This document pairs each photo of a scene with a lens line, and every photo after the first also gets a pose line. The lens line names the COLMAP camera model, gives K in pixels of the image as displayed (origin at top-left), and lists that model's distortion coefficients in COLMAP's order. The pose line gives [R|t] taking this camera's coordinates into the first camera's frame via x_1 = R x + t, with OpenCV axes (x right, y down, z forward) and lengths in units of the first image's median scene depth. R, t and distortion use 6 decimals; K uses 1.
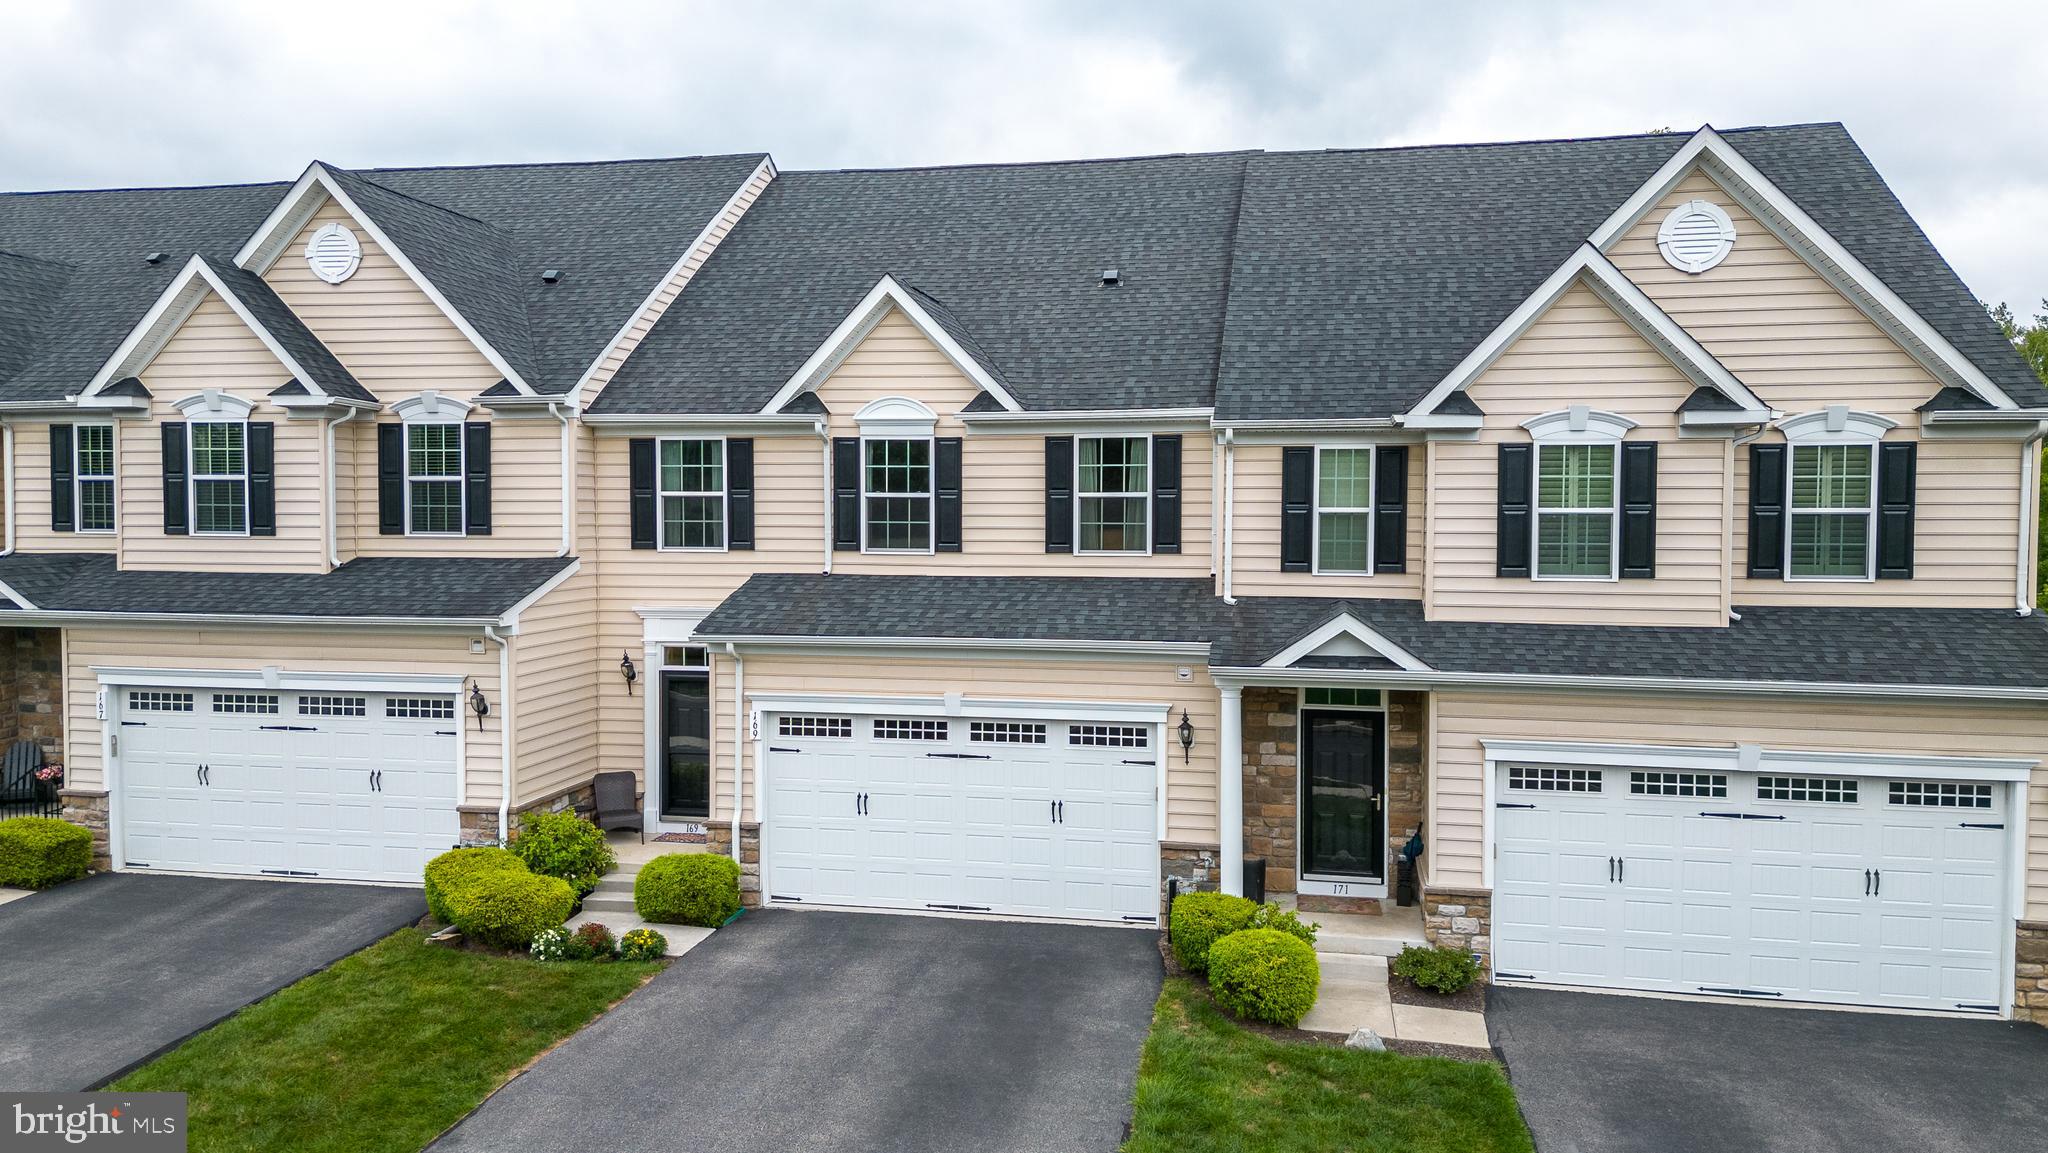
lens RADIAL K [[1470.5, 0, 1024.0], [0, 1470.5, 576.5], [0, 0, 1]] dist [0.100637, -0.101492]
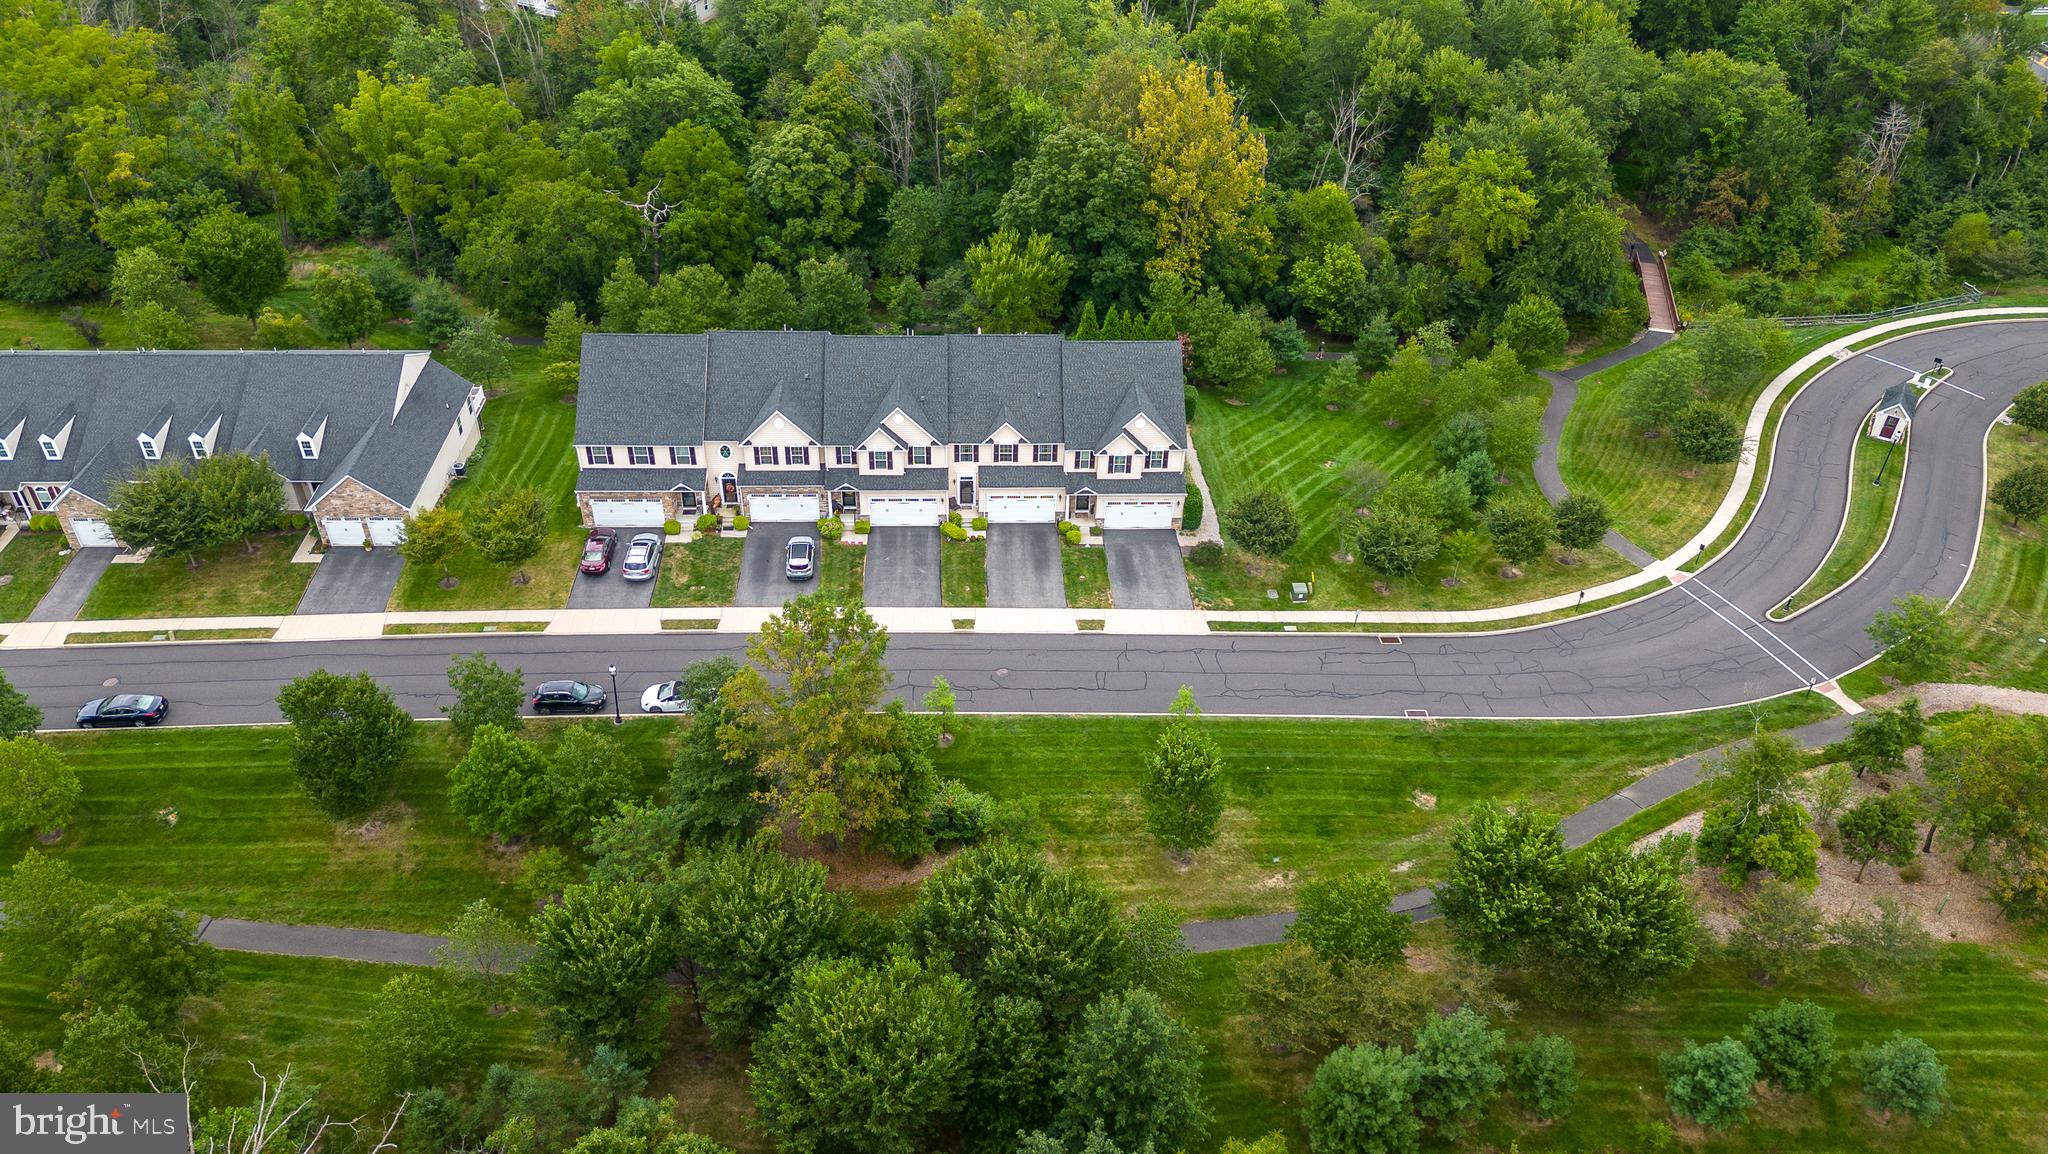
lens RADIAL K [[1470.5, 0, 1024.0], [0, 1470.5, 577.0], [0, 0, 1]] dist [0.100637, -0.101492]
pose [[0.974535, -0.127014, 0.184794, -1.127450], [-0.001779, 0.819704, 0.572785, -2.910111], [-0.224228, -0.558528, 0.798604, -3.779485]]
